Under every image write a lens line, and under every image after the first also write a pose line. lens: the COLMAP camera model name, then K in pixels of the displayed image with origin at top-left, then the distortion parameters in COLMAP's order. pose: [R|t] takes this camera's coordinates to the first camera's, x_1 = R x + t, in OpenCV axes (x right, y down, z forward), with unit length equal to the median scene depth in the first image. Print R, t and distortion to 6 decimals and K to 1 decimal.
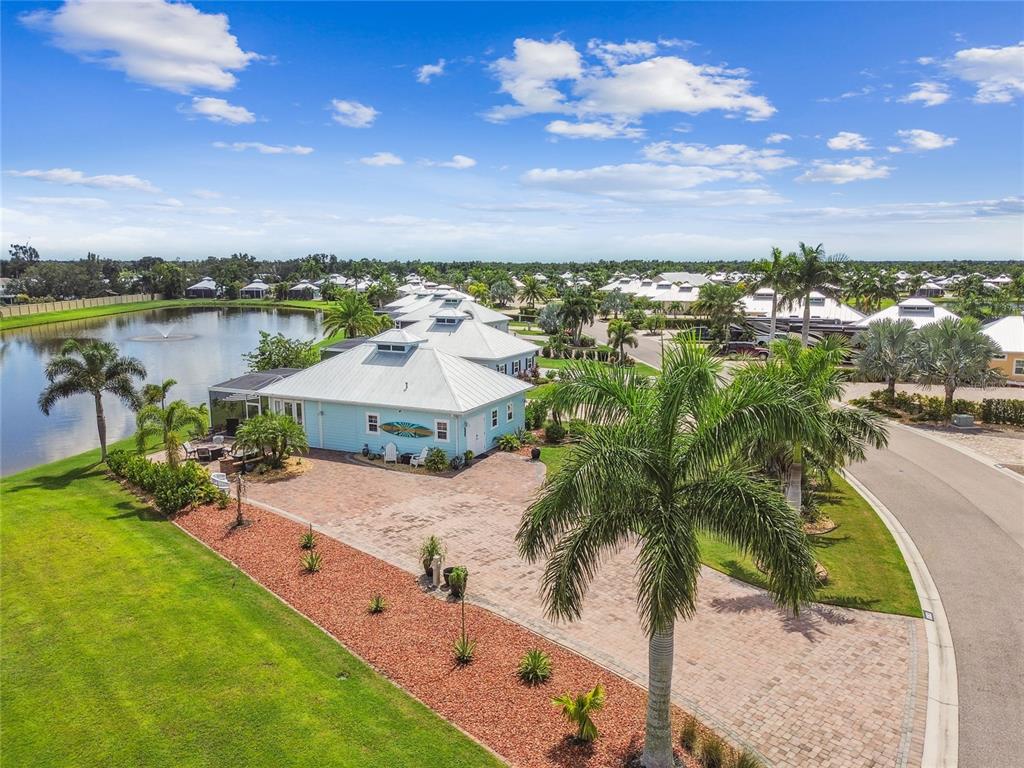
lens RADIAL K [[735.1, 0, 510.2], [0, 735.1, 382.4], [0, 0, 1]] dist [0.061897, -0.061047]
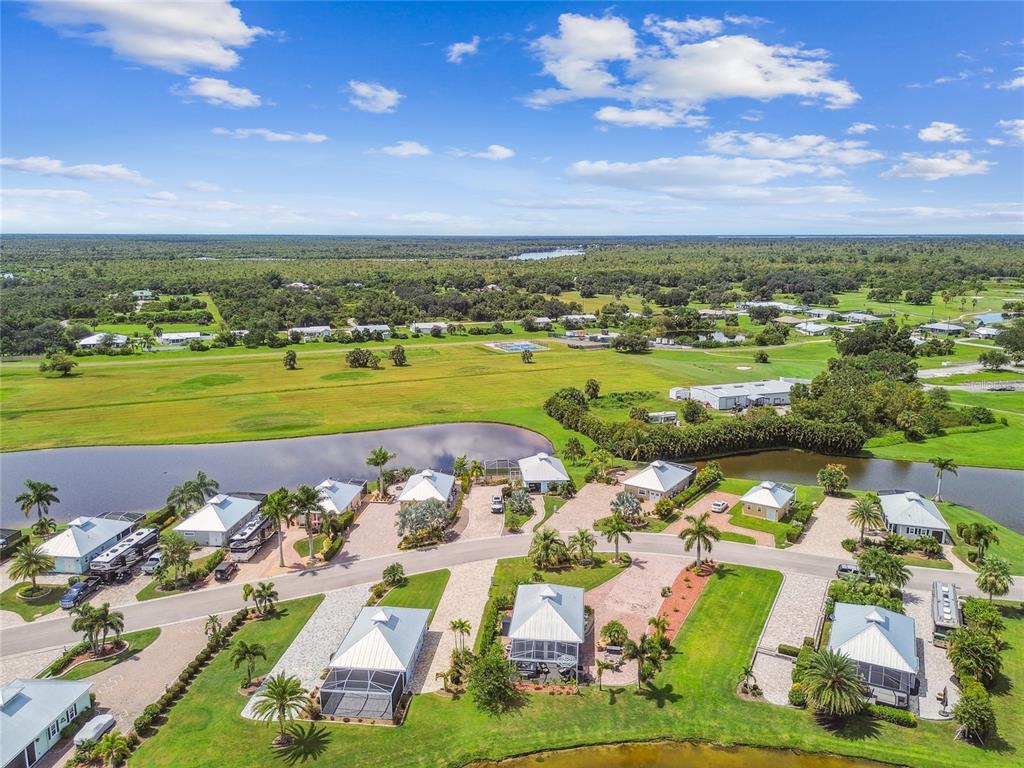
lens RADIAL K [[753.6, 0, 516.0], [0, 753.6, 383.3], [0, 0, 1]] dist [0.064963, -0.065669]
pose [[-0.345291, -0.190497, 0.918959, -2.415241], [0.144178, 0.956791, 0.252514, -1.431805], [-0.927355, 0.219684, -0.302906, 1.914435]]
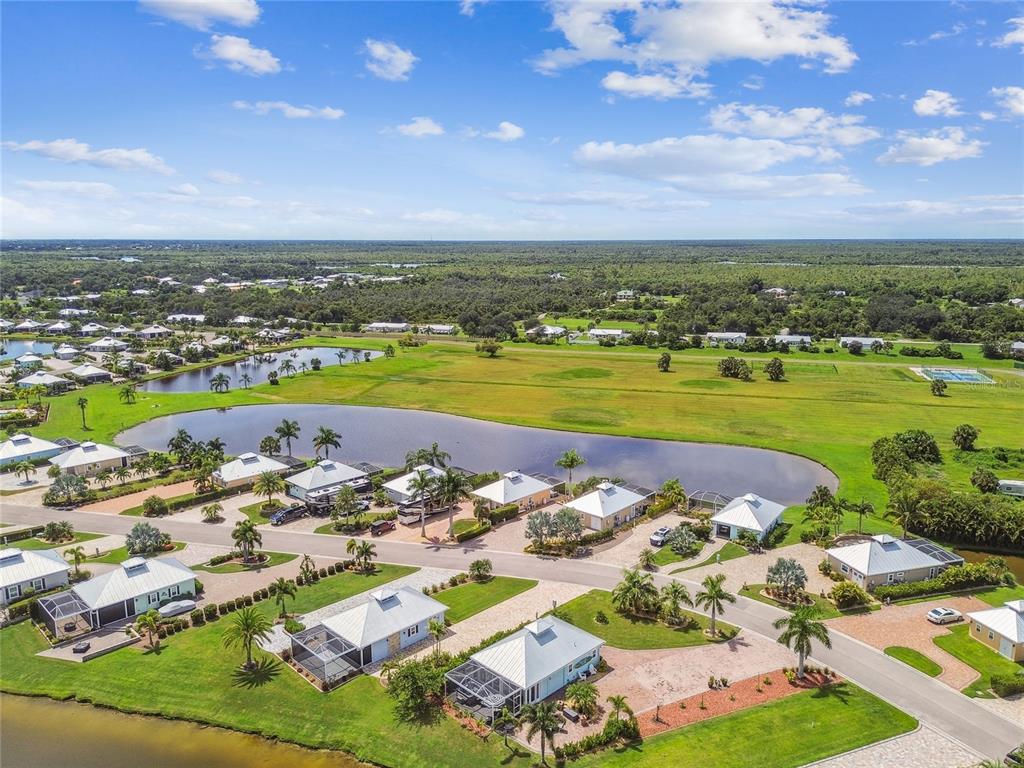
lens RADIAL K [[753.6, 0, 516.0], [0, 753.6, 383.3], [0, 0, 1]] dist [0.064963, -0.065669]
pose [[0.331700, -0.185995, 0.924868, -2.287259], [0.151211, 0.978179, 0.142485, -1.173712], [-0.931187, 0.092588, 0.352587, 0.319683]]
